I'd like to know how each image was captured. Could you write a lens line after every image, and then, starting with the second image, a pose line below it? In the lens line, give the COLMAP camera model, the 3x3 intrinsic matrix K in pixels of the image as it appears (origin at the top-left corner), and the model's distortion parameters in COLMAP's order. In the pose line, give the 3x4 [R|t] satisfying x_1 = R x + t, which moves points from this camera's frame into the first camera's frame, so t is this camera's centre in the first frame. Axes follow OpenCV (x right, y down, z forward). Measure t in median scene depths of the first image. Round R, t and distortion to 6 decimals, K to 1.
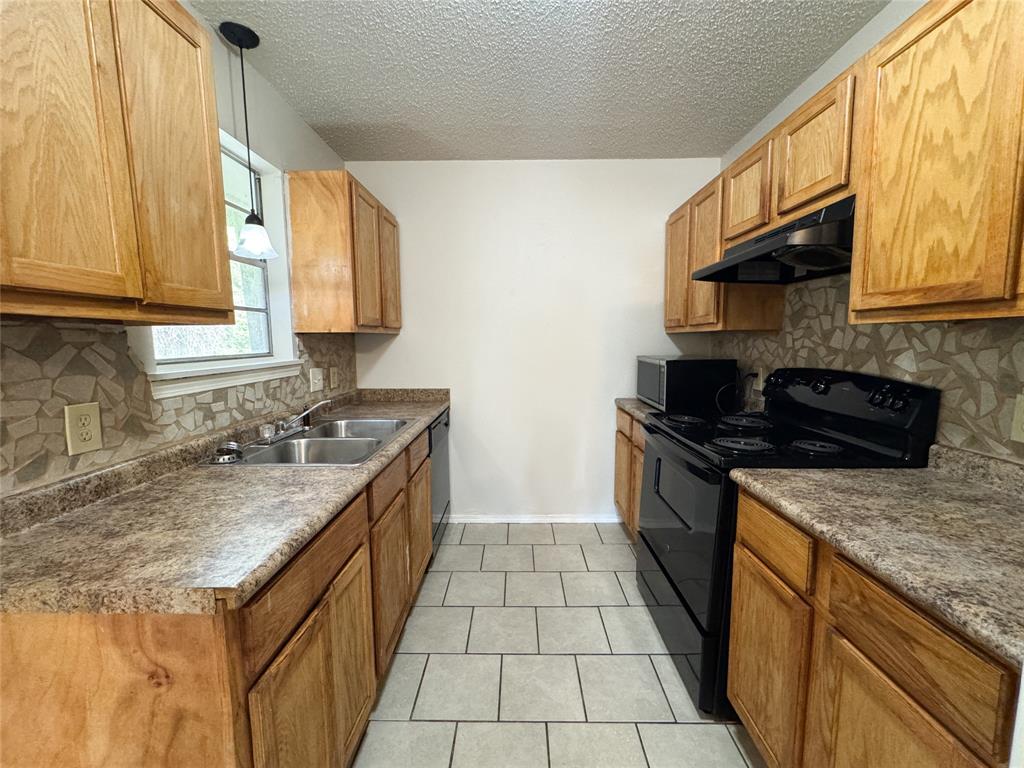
lens RADIAL K [[409.5, 0, 513.4], [0, 409.5, 386.2], [0, 0, 1]] dist [-0.000844, 0.000544]
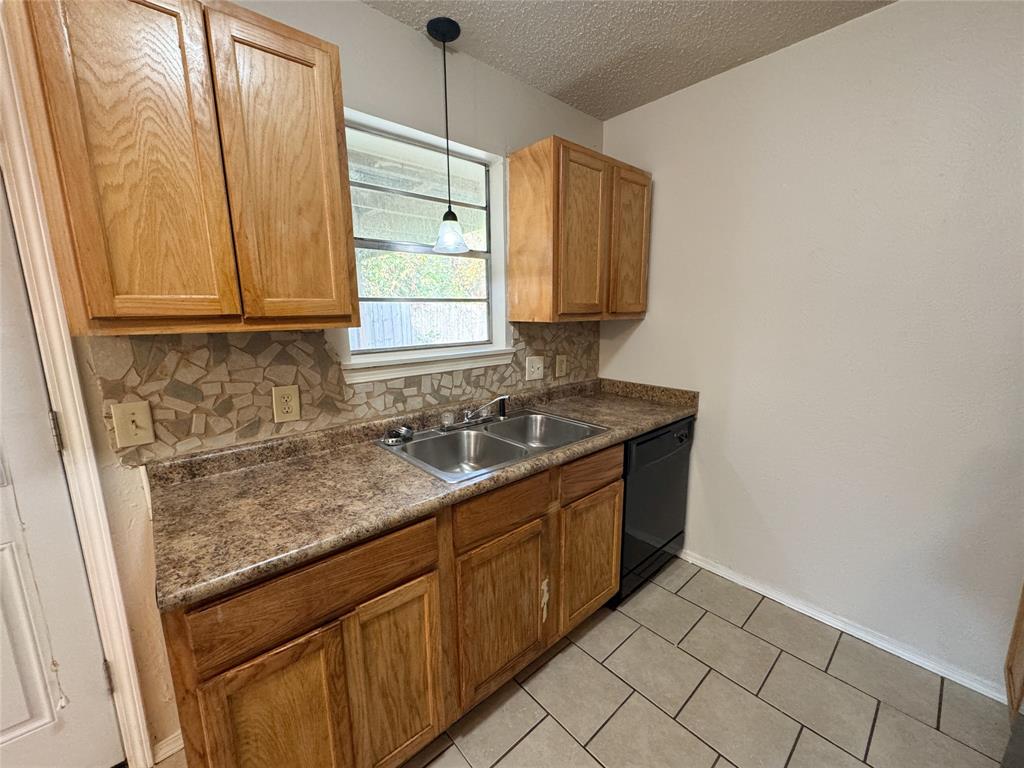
lens RADIAL K [[409.5, 0, 511.3], [0, 409.5, 385.4], [0, 0, 1]] dist [-0.000844, 0.000544]
pose [[0.675979, 0.131856, -0.725028, 0.361243], [-0.079173, 0.991162, 0.106439, -0.135717], [0.732655, -0.014548, 0.680444, 0.524191]]
